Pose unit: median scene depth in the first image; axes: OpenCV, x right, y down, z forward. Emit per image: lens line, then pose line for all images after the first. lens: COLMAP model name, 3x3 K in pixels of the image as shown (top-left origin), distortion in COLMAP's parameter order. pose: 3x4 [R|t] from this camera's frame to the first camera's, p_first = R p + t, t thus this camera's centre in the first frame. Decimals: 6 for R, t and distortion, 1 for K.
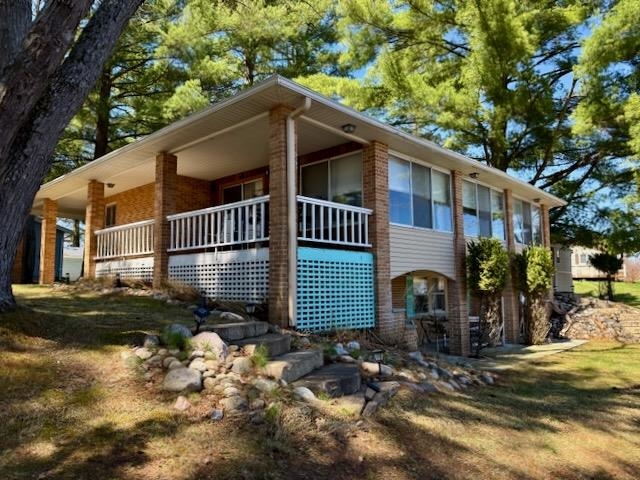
lens RADIAL K [[445.1, 0, 308.3], [0, 445.1, 237.5], [0, 0, 1]] dist [0.001624, -0.000383]
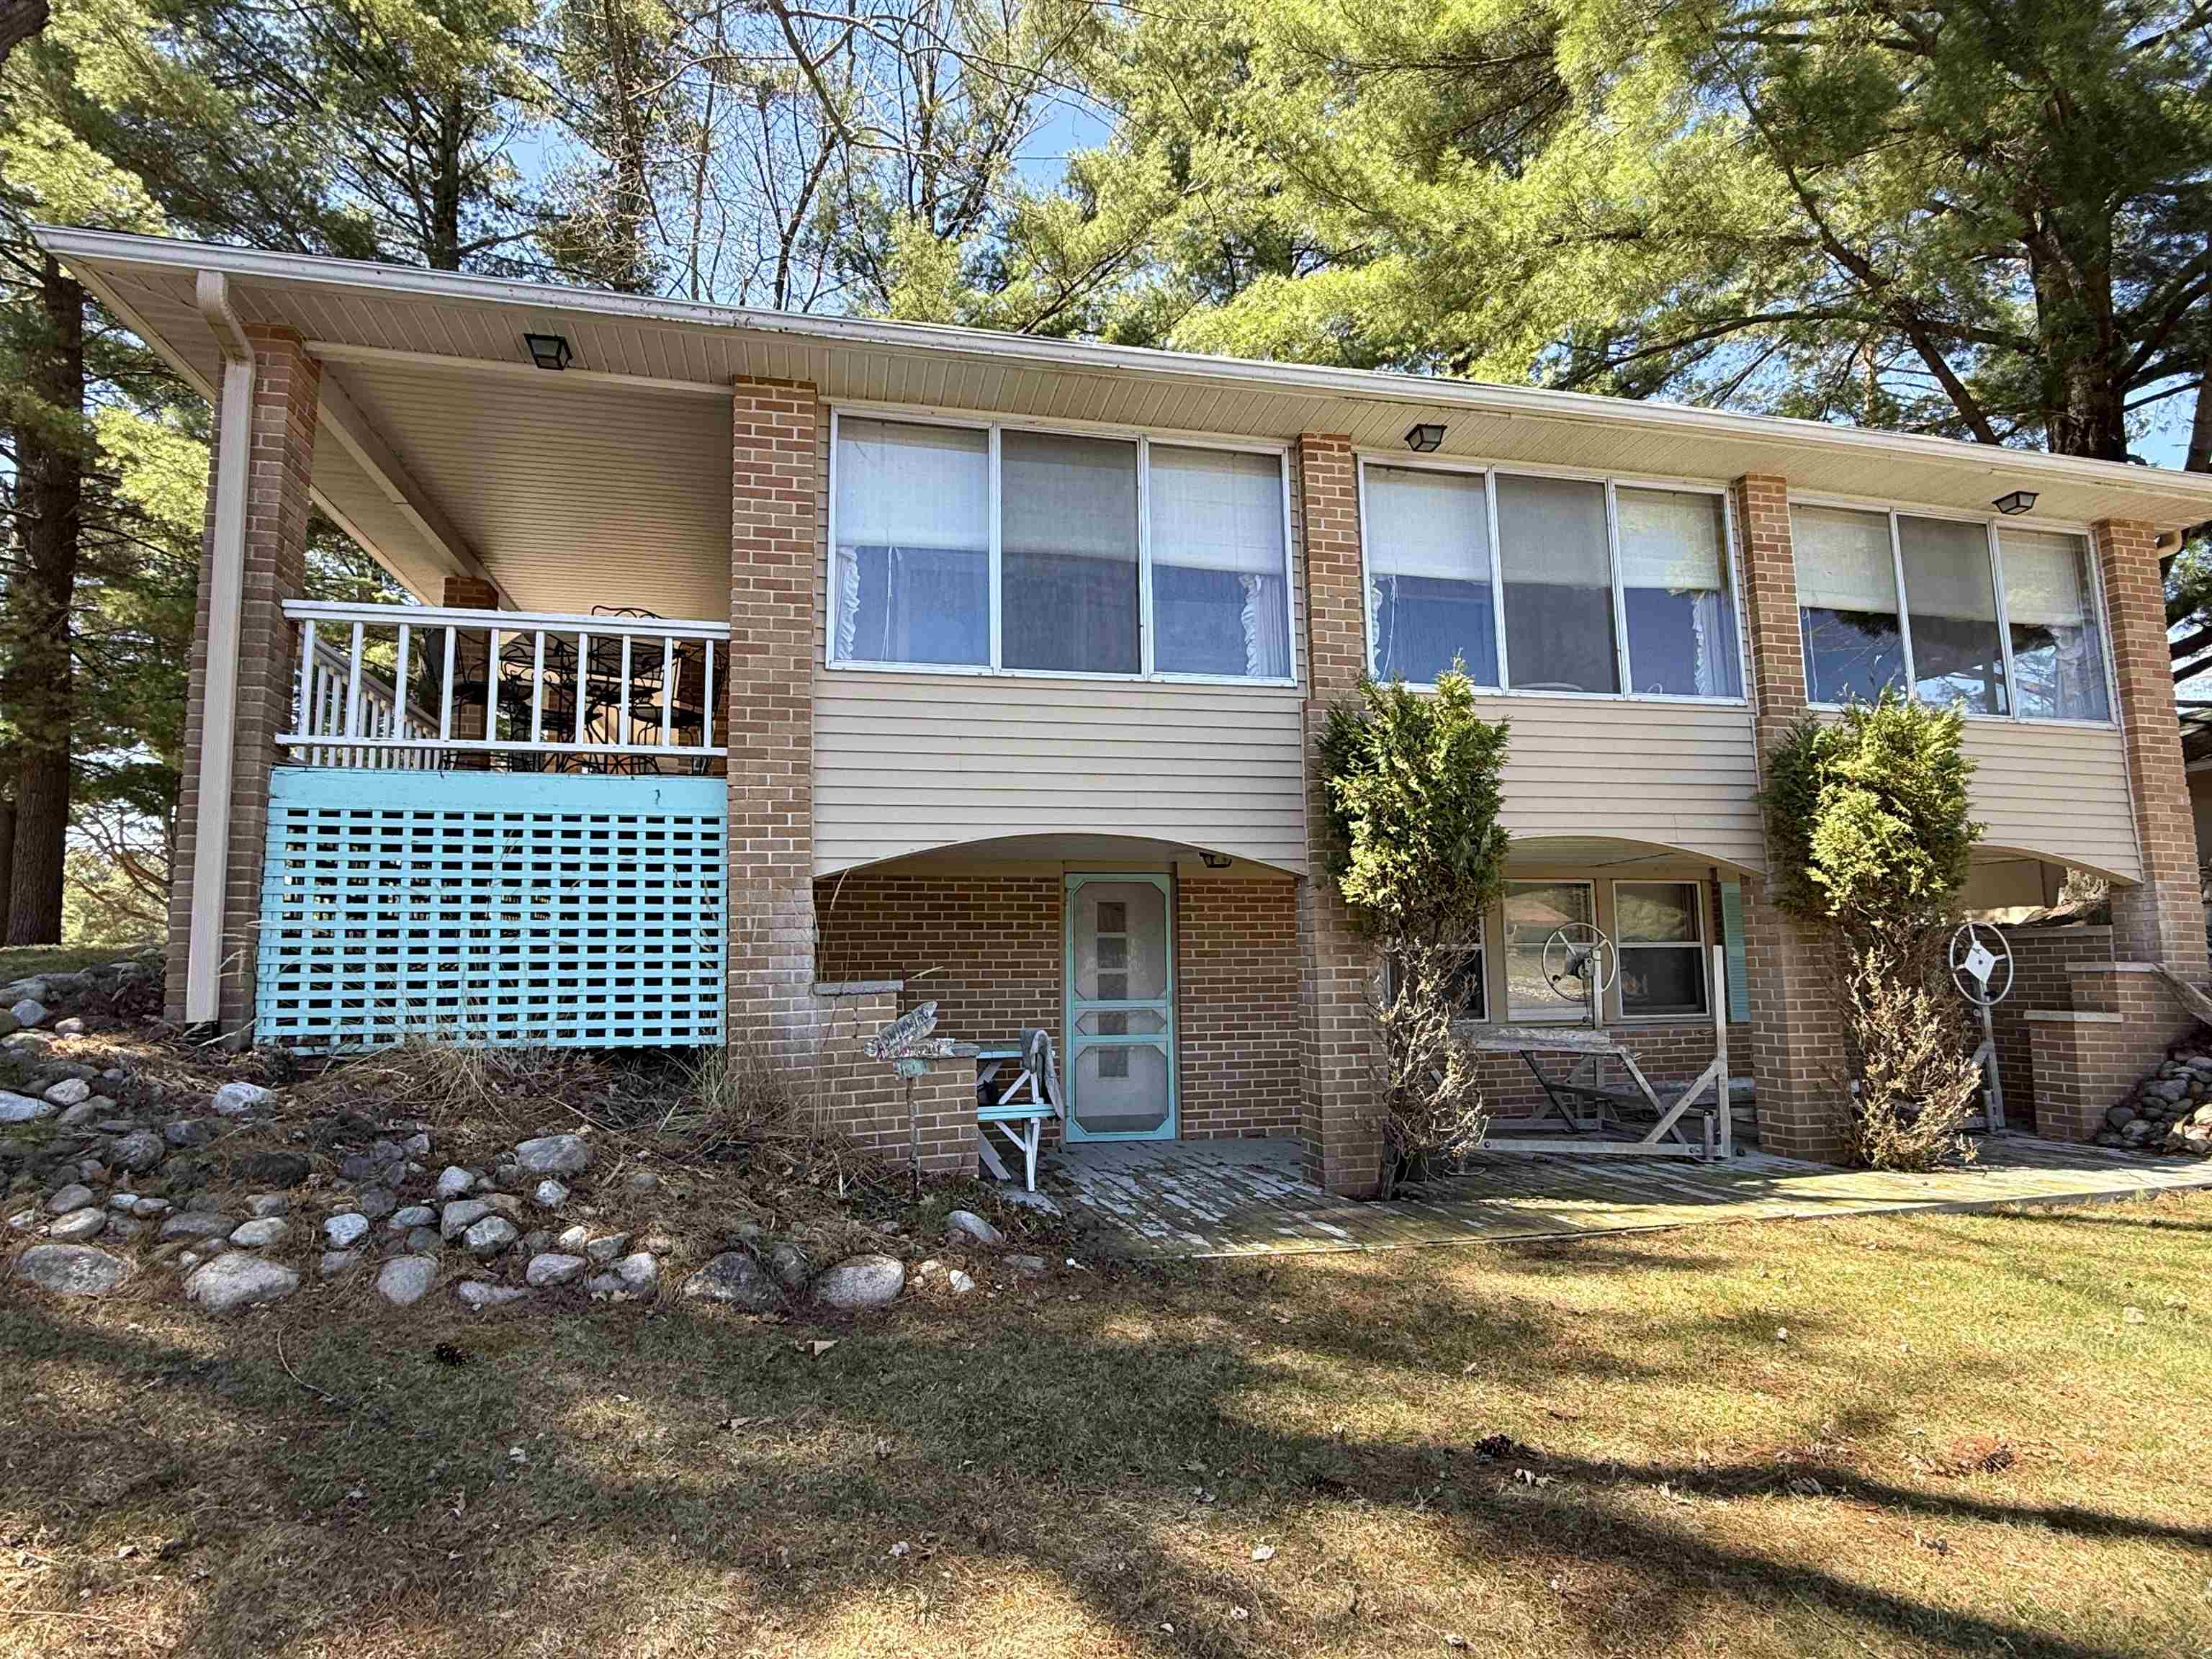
lens RADIAL K [[1146.9, 0, 1106.0], [0, 1146.9, 829.5], [0, 0, 1]] dist [-0.000729, 0.001134]
pose [[0.856775, -0.079888, -0.509465, 0.612045], [0.071395, 0.996790, -0.036238, 0.095330], [0.510724, -0.005326, 0.859728, 0.445591]]
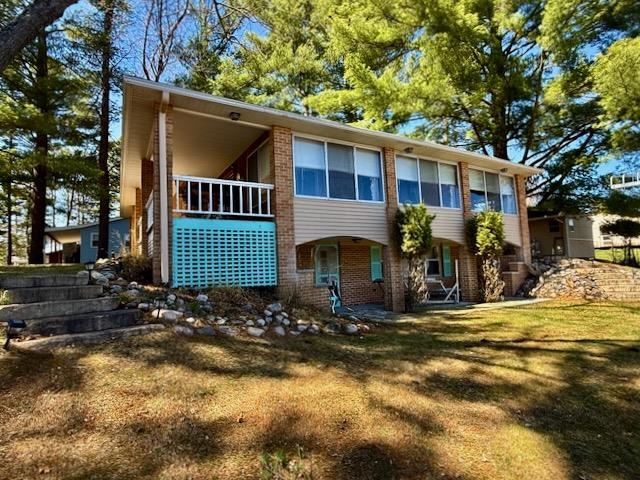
lens RADIAL K [[331.8, 0, 320.0], [0, 331.8, 240.0], [0, 0, 1]] dist [-0.000729, 0.001134]
pose [[0.967553, -0.056967, -0.246163, 0.408827], [0.062870, 0.997891, 0.016179, 0.065423], [0.244722, -0.031131, 0.969093, 0.165677]]
